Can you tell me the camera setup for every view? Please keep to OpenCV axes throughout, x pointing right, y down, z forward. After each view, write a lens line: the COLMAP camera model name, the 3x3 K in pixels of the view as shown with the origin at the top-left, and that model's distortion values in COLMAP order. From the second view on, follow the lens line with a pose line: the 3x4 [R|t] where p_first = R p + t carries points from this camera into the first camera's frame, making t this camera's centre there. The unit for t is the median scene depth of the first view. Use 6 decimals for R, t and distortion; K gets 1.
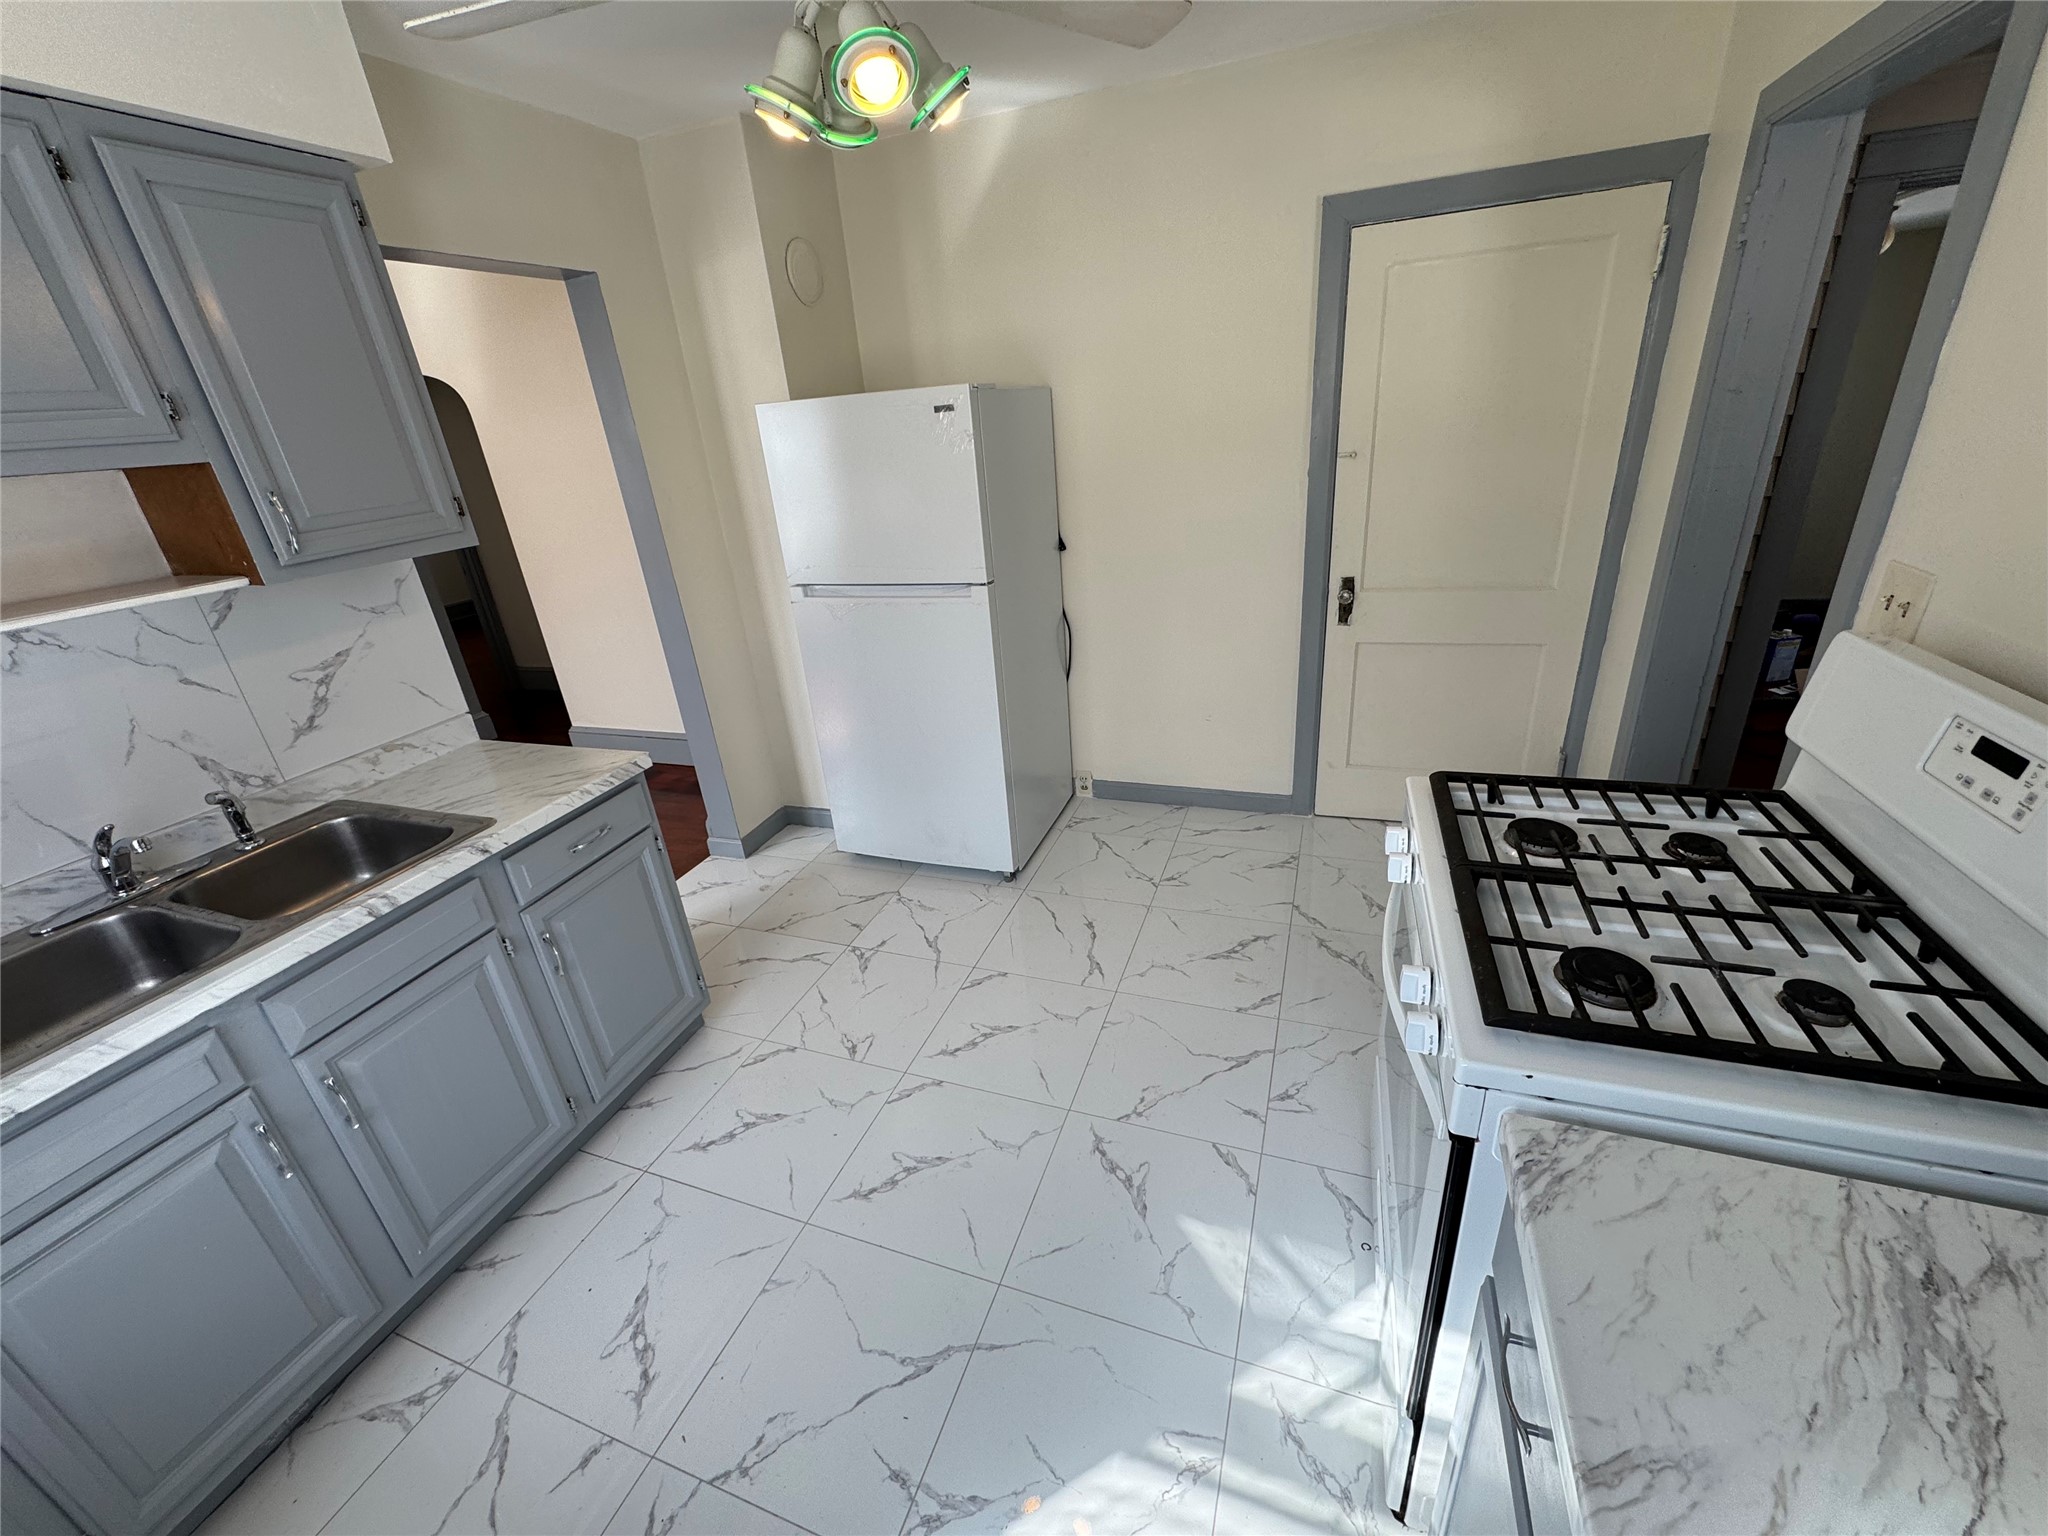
lens RADIAL K [[816.3, 0, 1022.9], [0, 816.3, 761.1], [0, 0, 1]] dist [-0.001497, 0.000204]
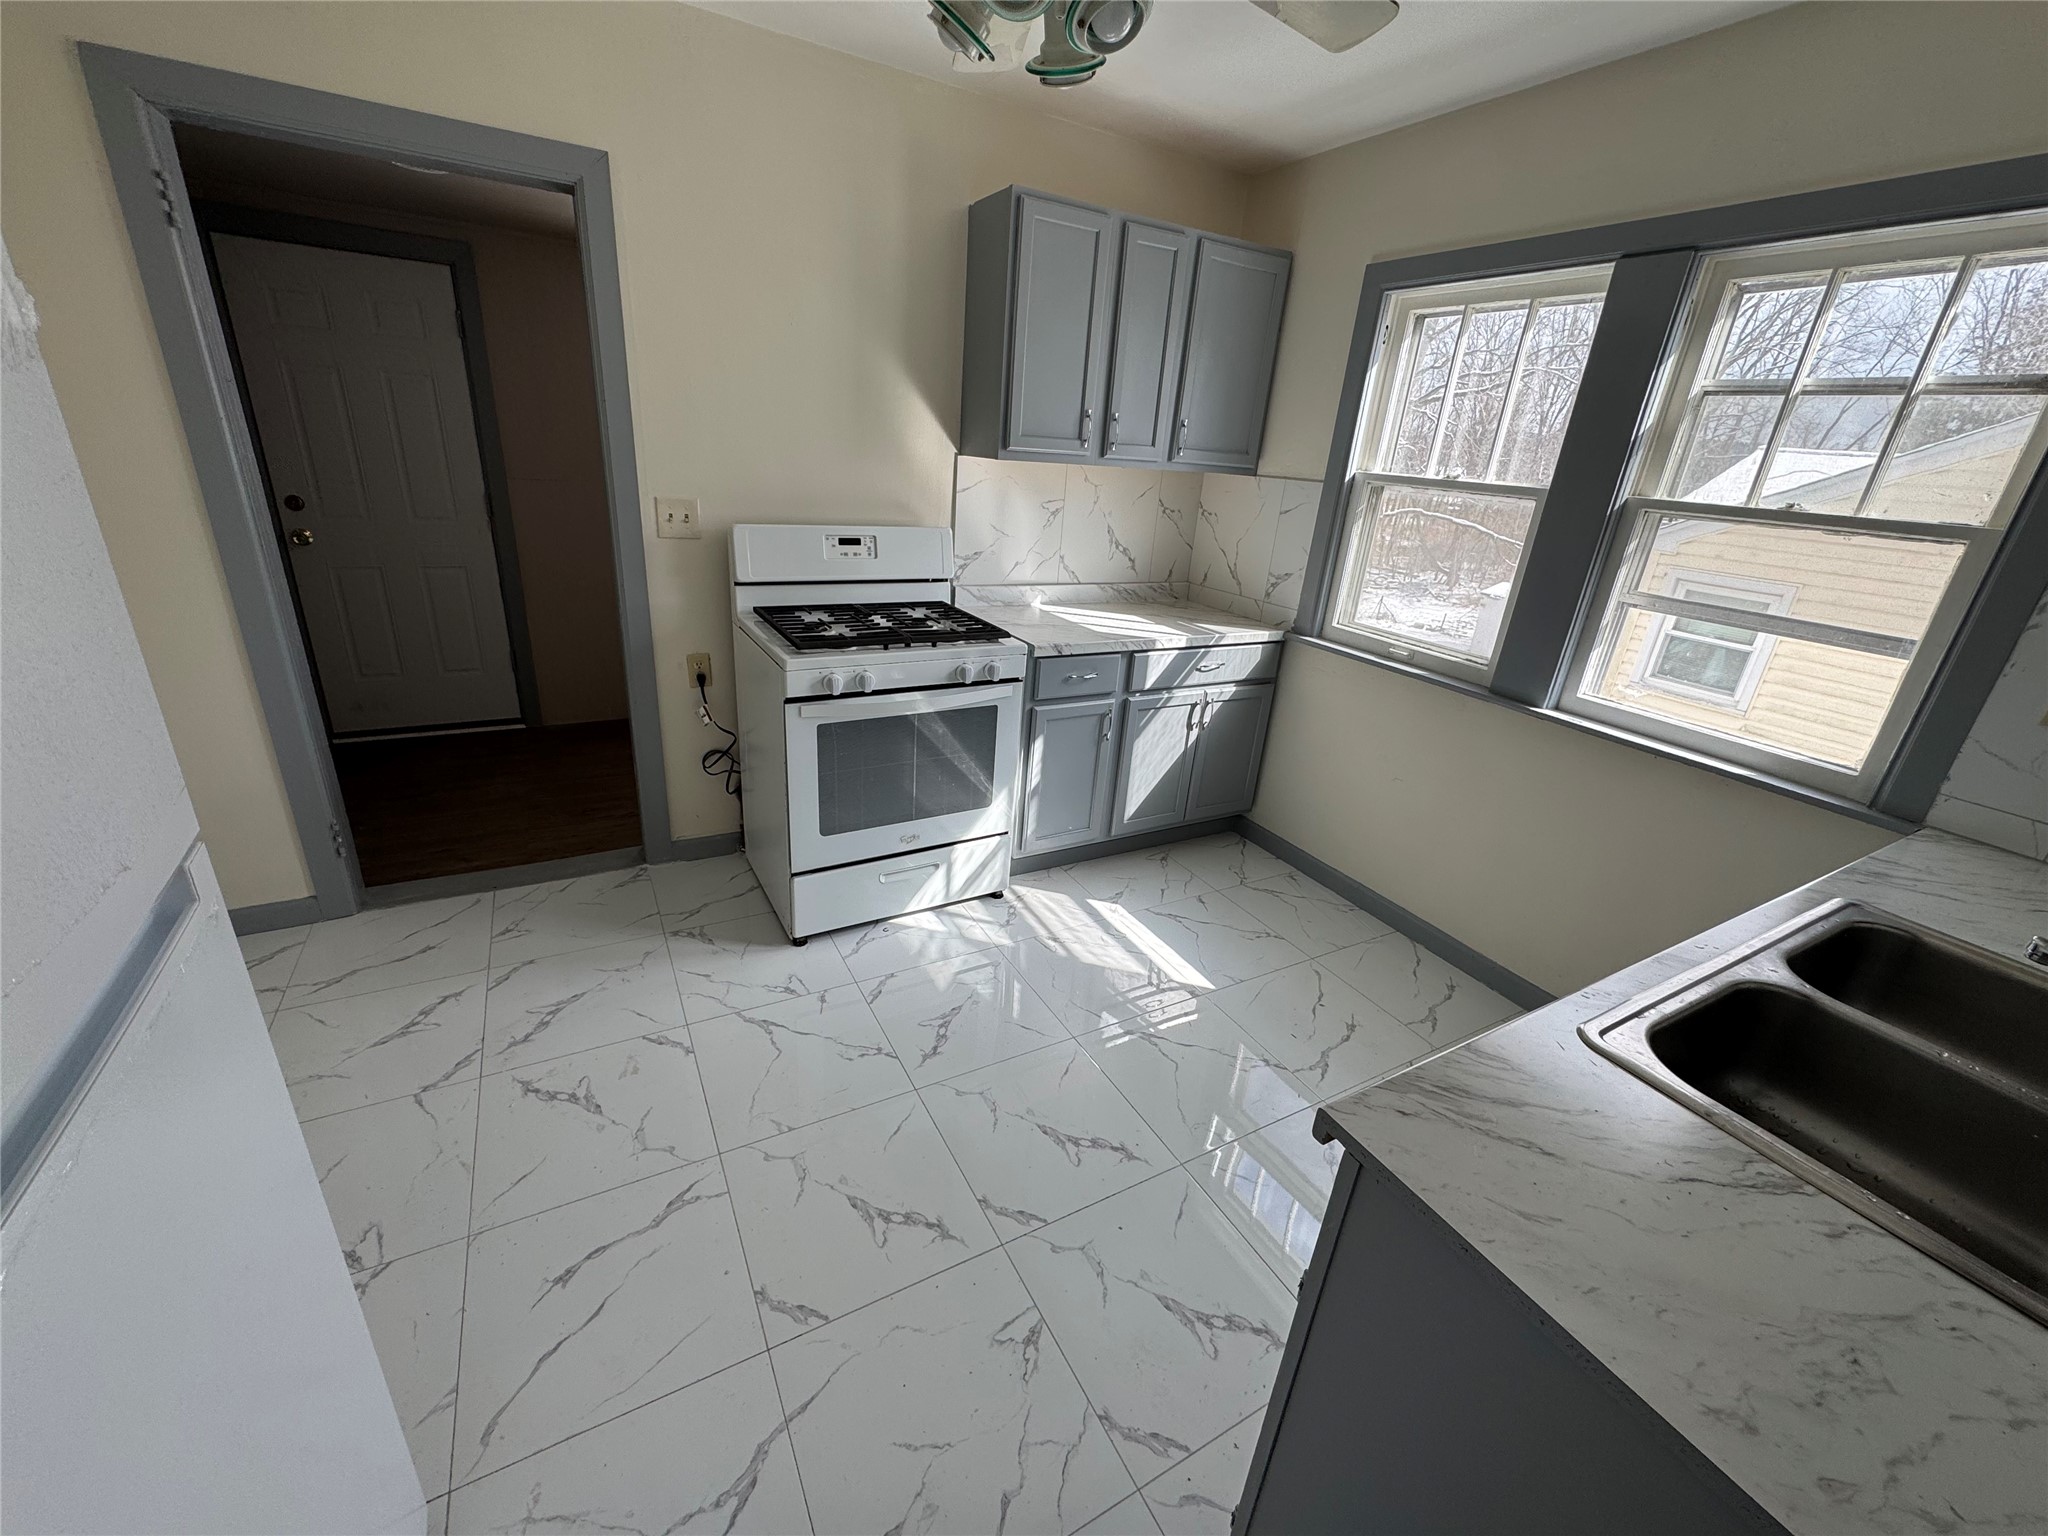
lens RADIAL K [[815.4, 0, 1025.7], [0, 815.4, 762.4], [0, 0, 1]] dist [-0.002318, -0.000016]
pose [[-0.762109, -0.213144, 0.611359, -0.608000], [0.246234, 0.777887, 0.578153, -0.453494], [-0.598798, 0.591153, -0.540351, 1.311823]]
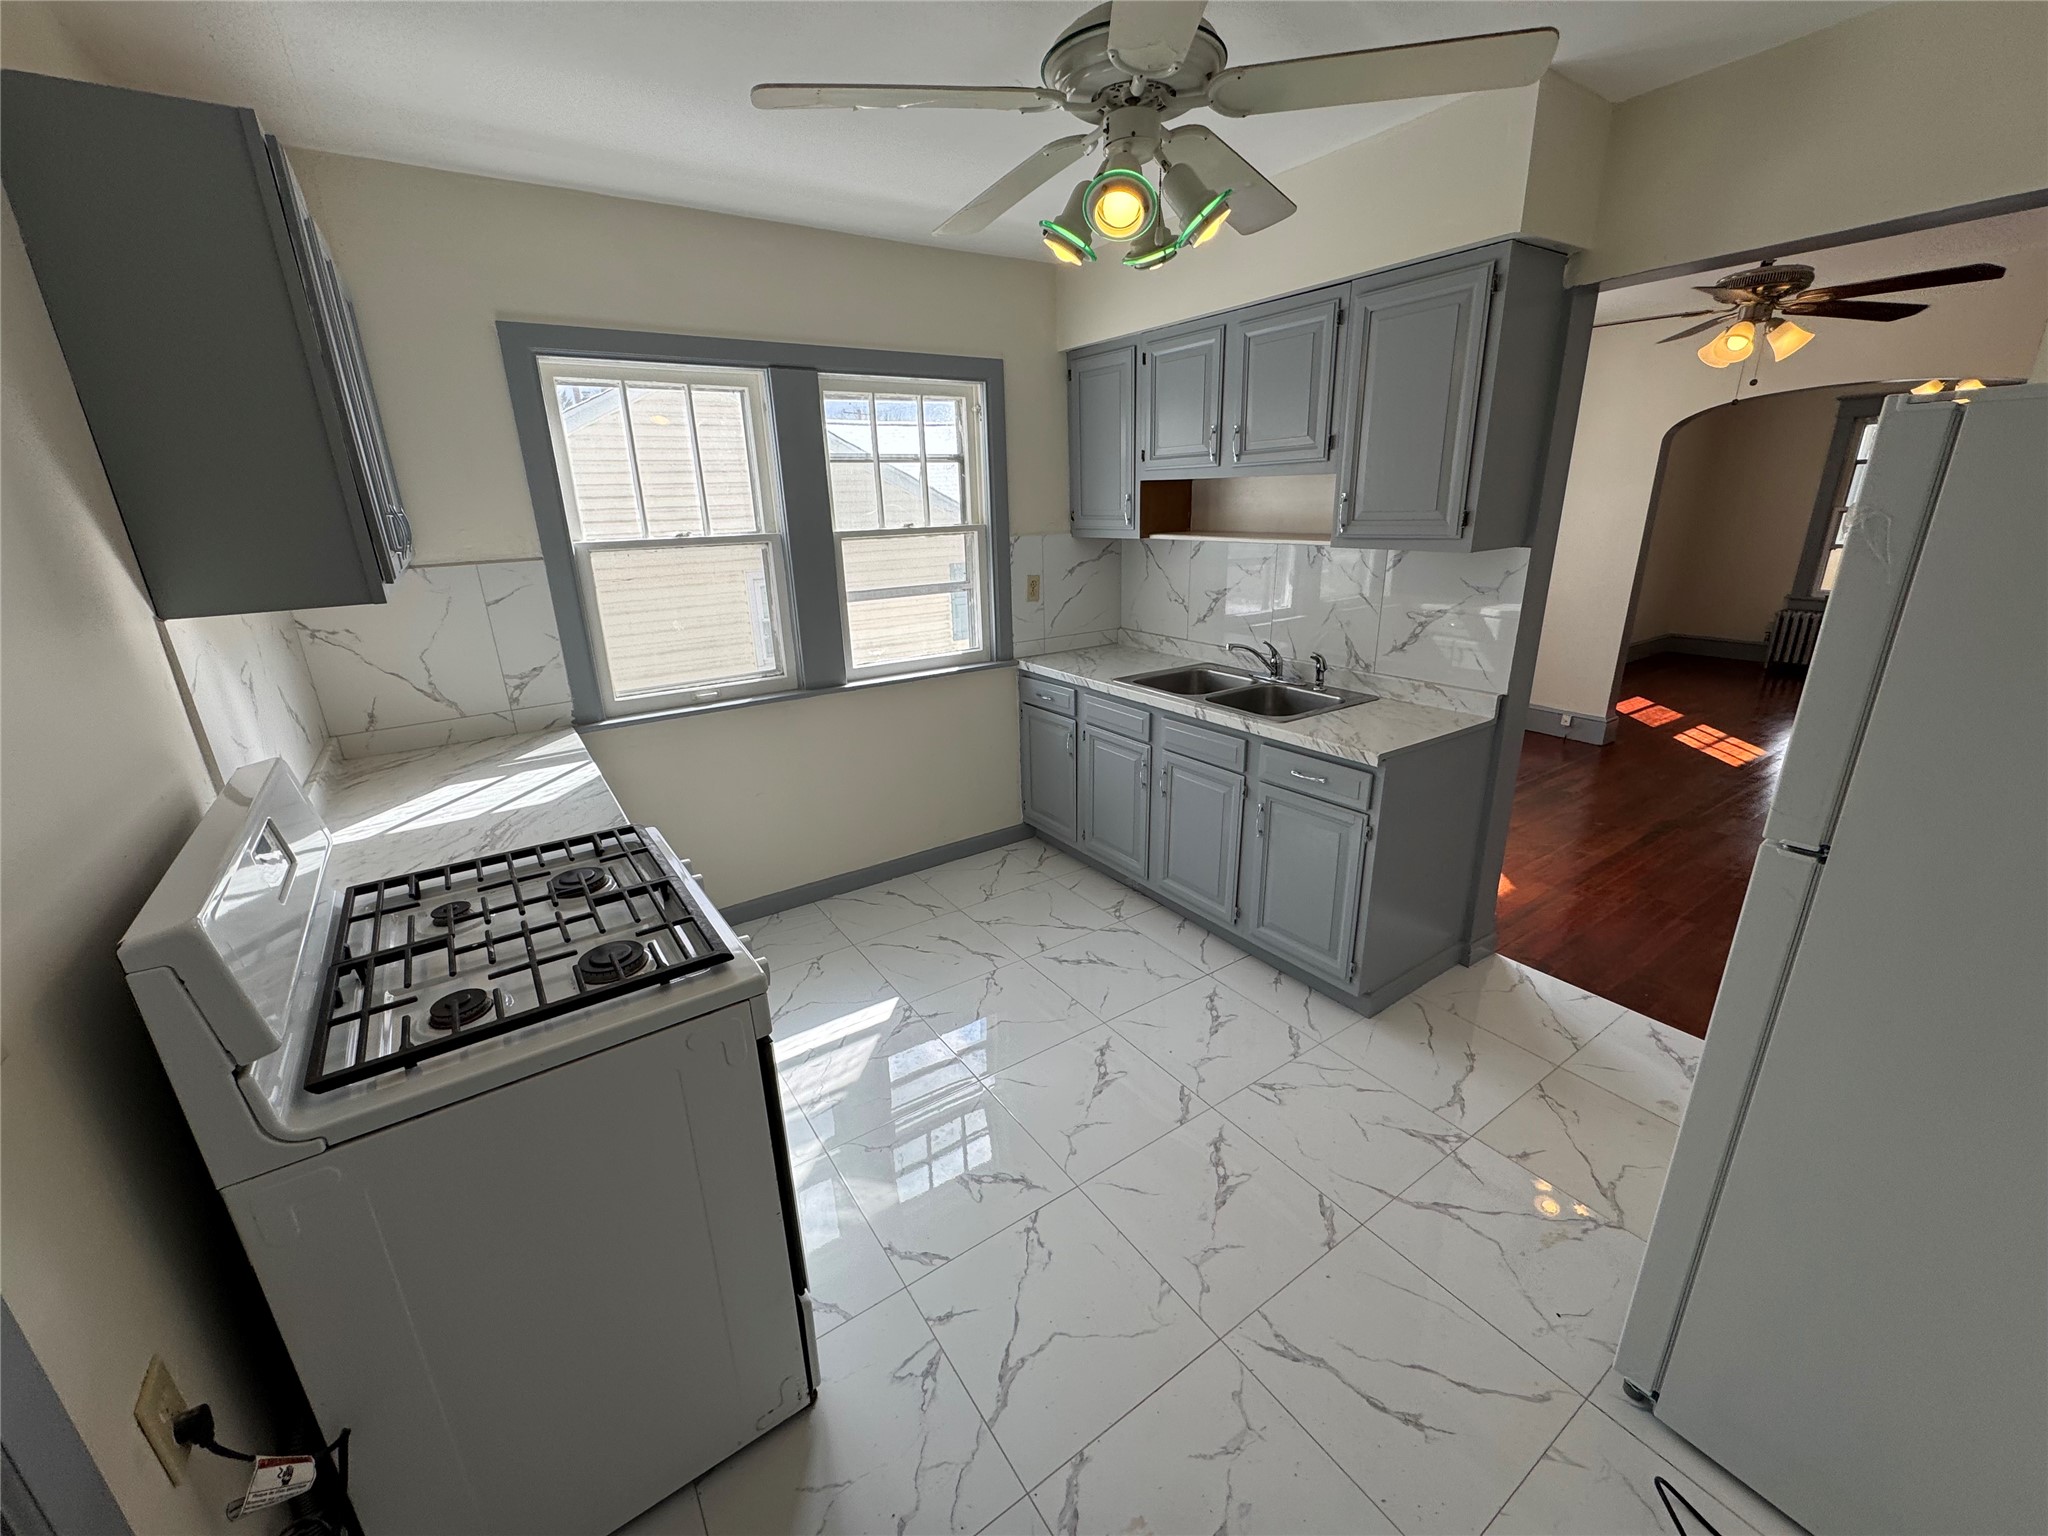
lens RADIAL K [[816.3, 0, 1022.9], [0, 816.3, 761.1], [0, 0, 1]] dist [-0.001497, 0.000204]
pose [[-0.576710, 0.343970, -0.741007, 0.691737], [-0.253998, 0.786593, 0.562812, -0.544086], [0.776461, 0.512793, -0.366268, 1.124170]]
